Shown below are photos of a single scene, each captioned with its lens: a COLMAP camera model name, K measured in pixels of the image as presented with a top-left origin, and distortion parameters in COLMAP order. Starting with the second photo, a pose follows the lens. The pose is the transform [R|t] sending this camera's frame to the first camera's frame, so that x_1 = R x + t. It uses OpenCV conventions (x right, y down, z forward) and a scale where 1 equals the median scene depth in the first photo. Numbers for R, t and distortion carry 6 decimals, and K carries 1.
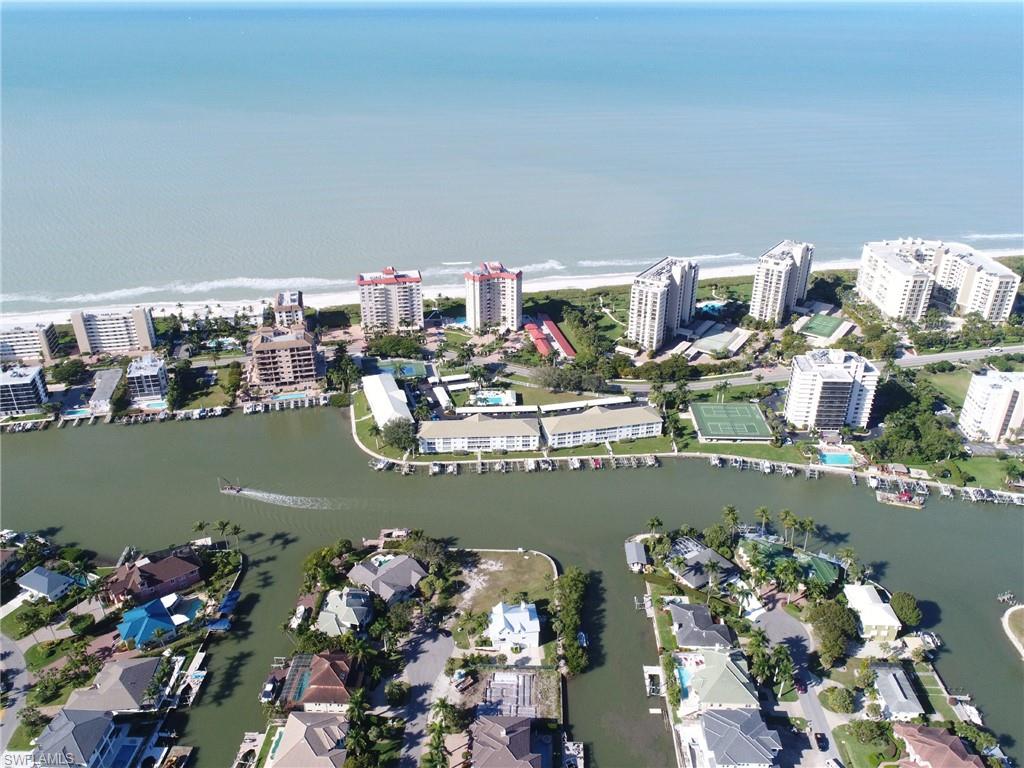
lens RADIAL K [[776.1, 0, 512.0], [0, 776.1, 384.0], [0, 0, 1]] dist [-0.002568, 0.002804]
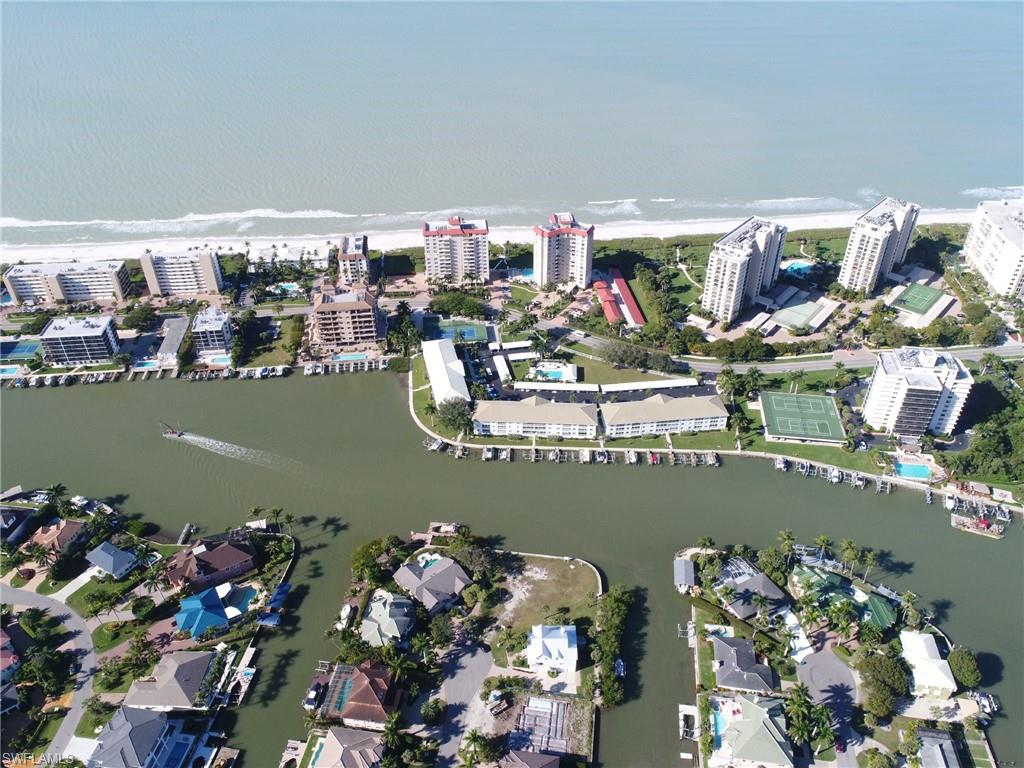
lens RADIAL K [[776.1, 0, 512.0], [0, 776.1, 384.0], [0, 0, 1]] dist [-0.002568, 0.002804]
pose [[0.993896, 0.060265, -0.092406, 0.017126], [-0.045731, 0.987316, 0.152036, -0.133372], [0.100397, -0.146882, 0.984046, 0.044148]]
